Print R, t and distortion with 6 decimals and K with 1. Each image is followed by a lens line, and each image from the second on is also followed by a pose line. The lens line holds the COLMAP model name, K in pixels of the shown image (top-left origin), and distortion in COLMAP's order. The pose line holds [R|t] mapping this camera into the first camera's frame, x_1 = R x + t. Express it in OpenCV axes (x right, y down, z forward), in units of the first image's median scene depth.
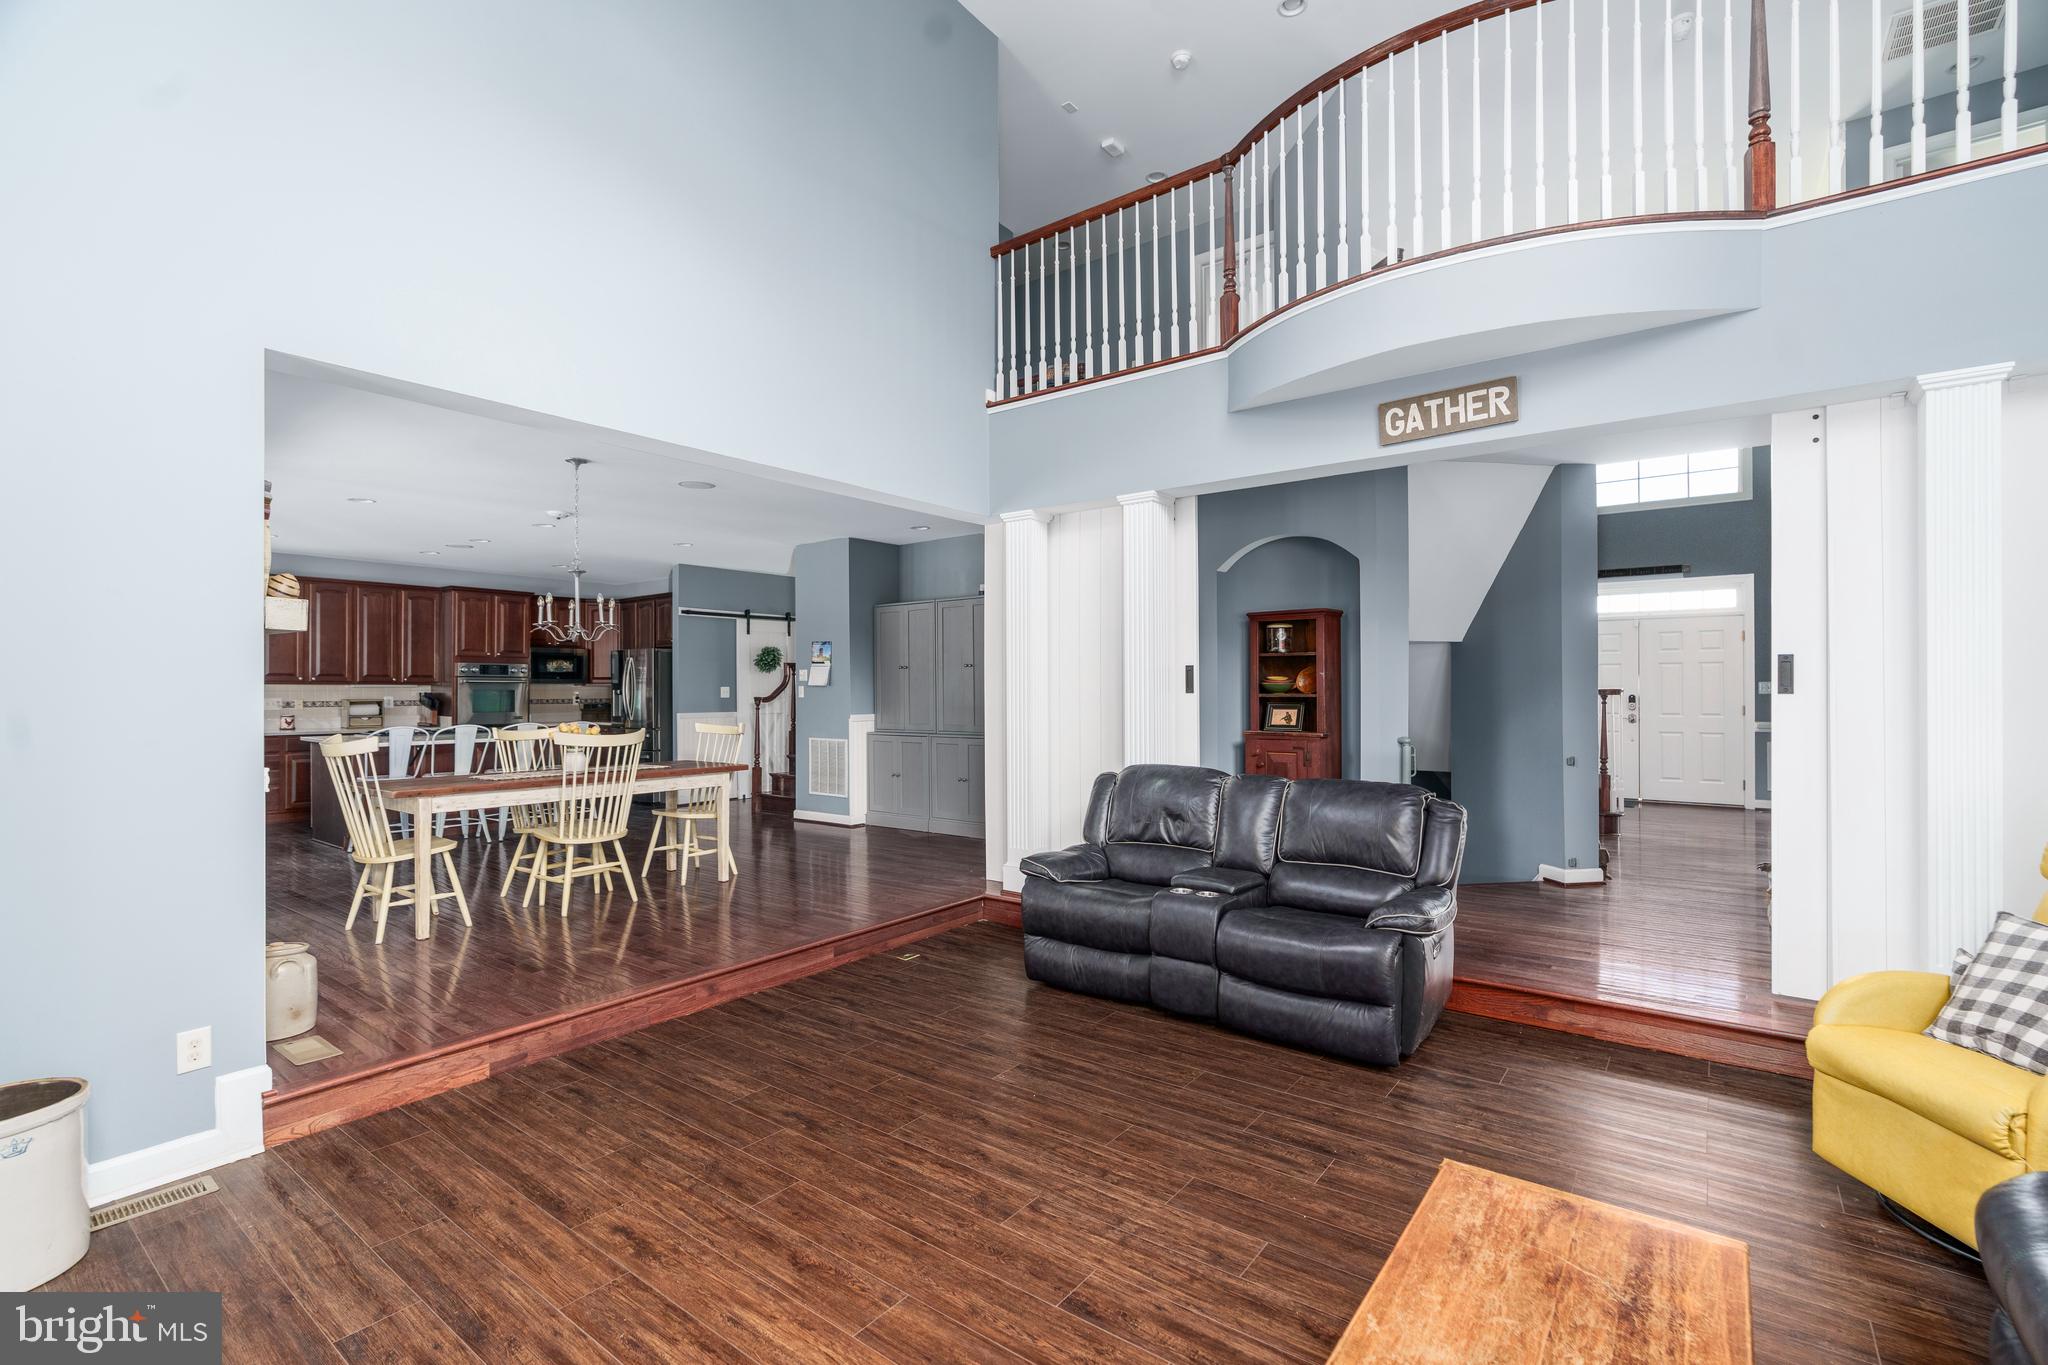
lens RADIAL K [[921.2, 0, 1034.3], [0, 921.2, 685.1], [0, 0, 1]] dist [-0.005079, 0.001620]
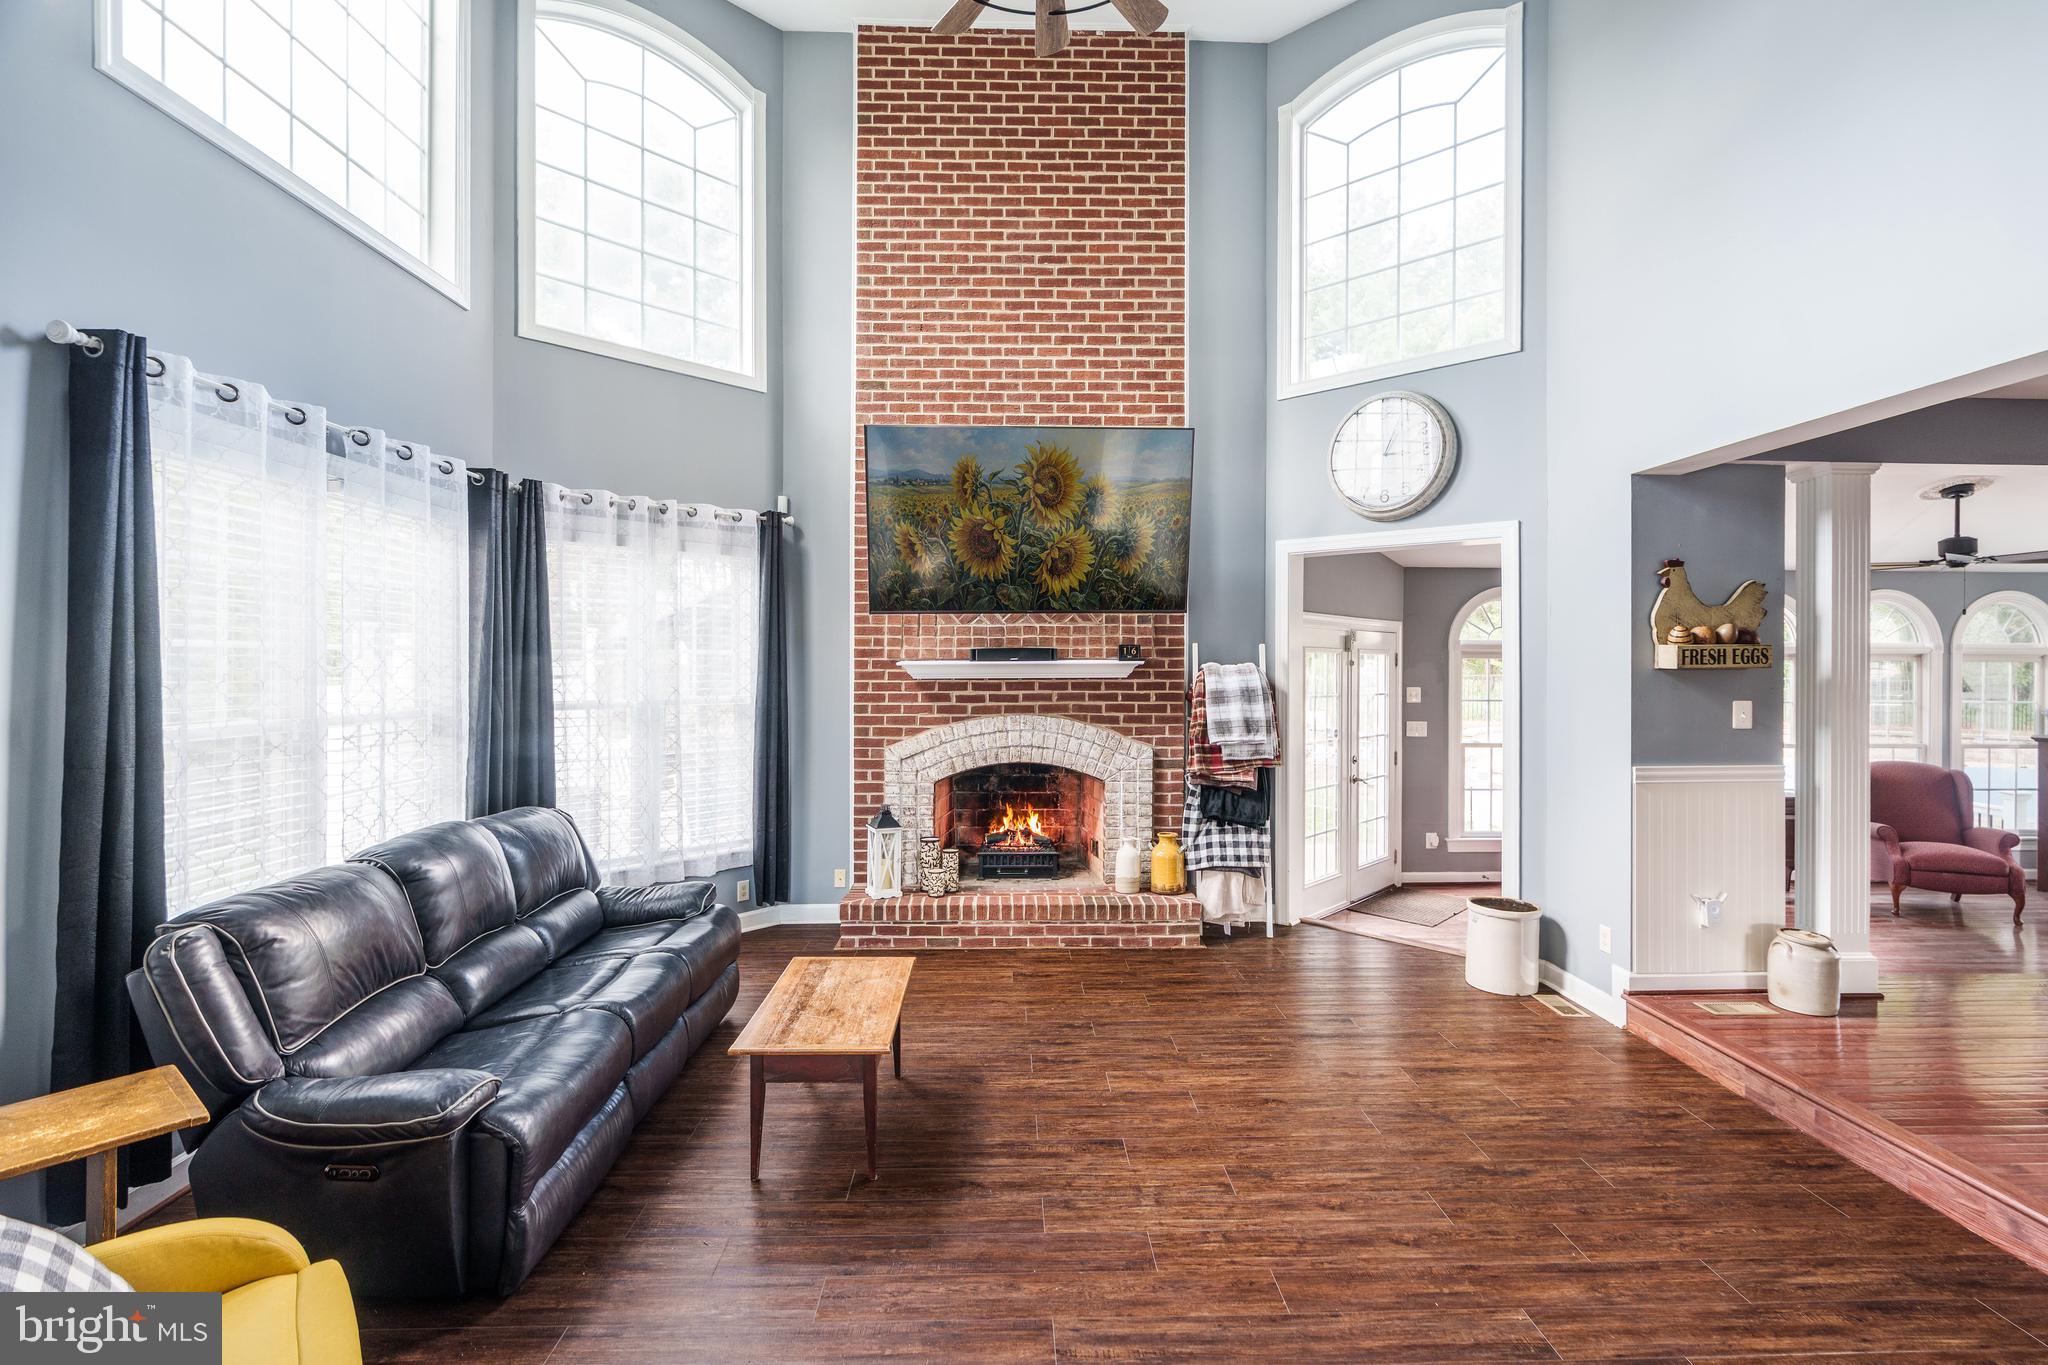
lens RADIAL K [[921.2, 0, 1023.2], [0, 921.2, 670.4], [0, 0, 1]] dist [-0.005079, 0.001620]
pose [[-0.786708, 0.006753, -0.617288, 0.814457], [0.004721, 0.999977, 0.004922, -0.075130], [0.617307, 0.000958, -0.786722, 1.575672]]
